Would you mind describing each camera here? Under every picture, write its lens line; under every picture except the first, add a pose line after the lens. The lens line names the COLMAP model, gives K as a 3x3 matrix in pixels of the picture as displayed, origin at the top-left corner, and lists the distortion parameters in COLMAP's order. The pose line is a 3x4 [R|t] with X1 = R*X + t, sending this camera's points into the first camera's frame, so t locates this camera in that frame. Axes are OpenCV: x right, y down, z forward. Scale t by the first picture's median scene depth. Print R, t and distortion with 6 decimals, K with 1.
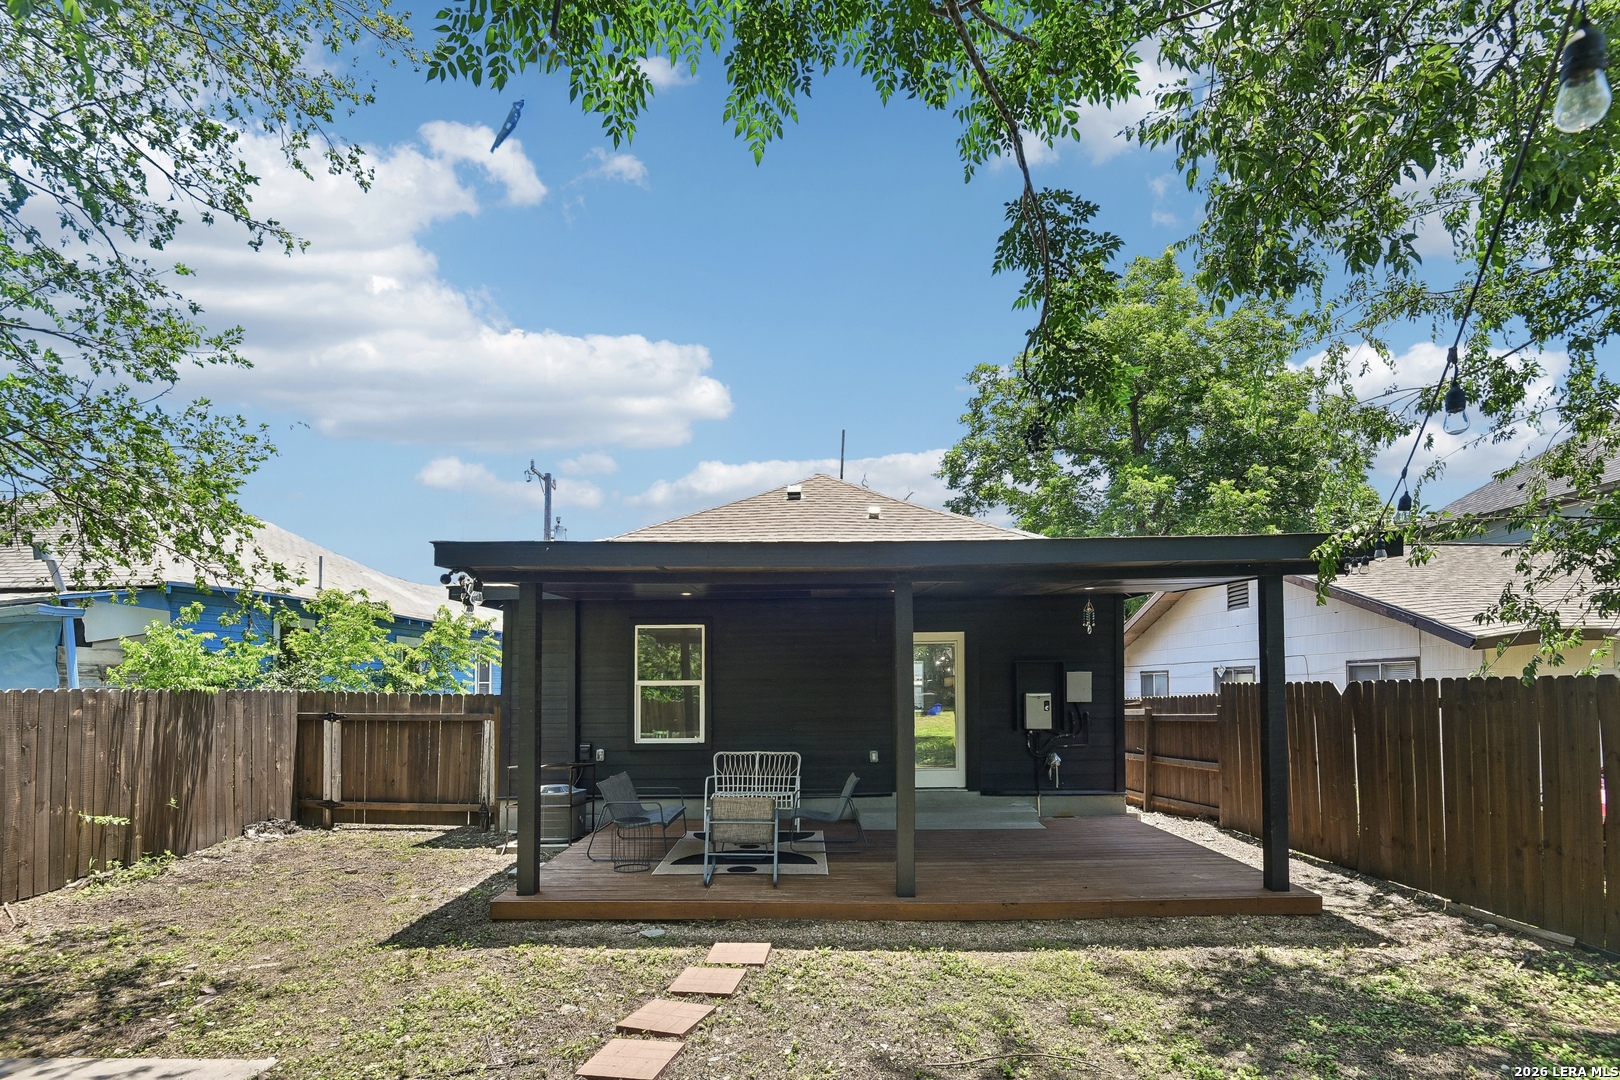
lens RADIAL K [[818.5, 0, 809.7], [0, 818.5, 599.6], [0, 0, 1]] dist [-0.001398, -0.000484]
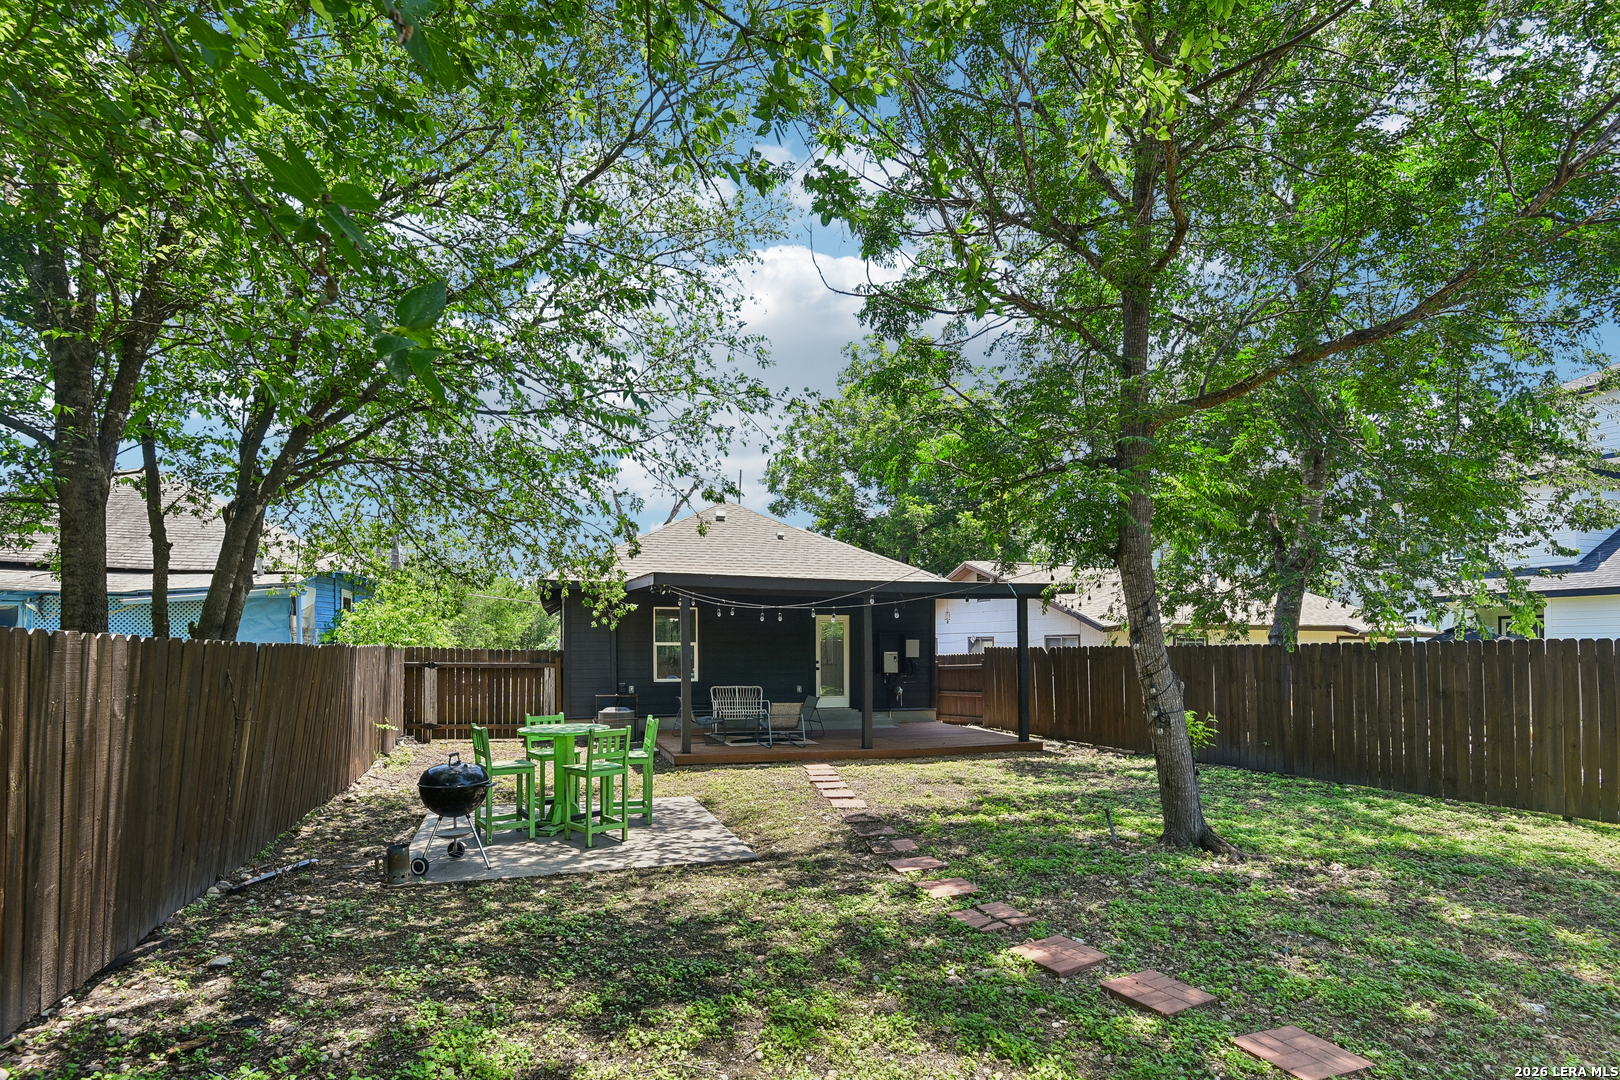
lens RADIAL K [[773.1, 0, 800.9], [0, 773.1, 540.0], [0, 0, 1]] dist [-0.007214, -0.012803]
pose [[0.951849, 0.050573, 0.302366, -0.403771], [-0.041409, 0.998470, -0.036645, -0.053252], [-0.303756, 0.022360, 0.952487, -0.494733]]
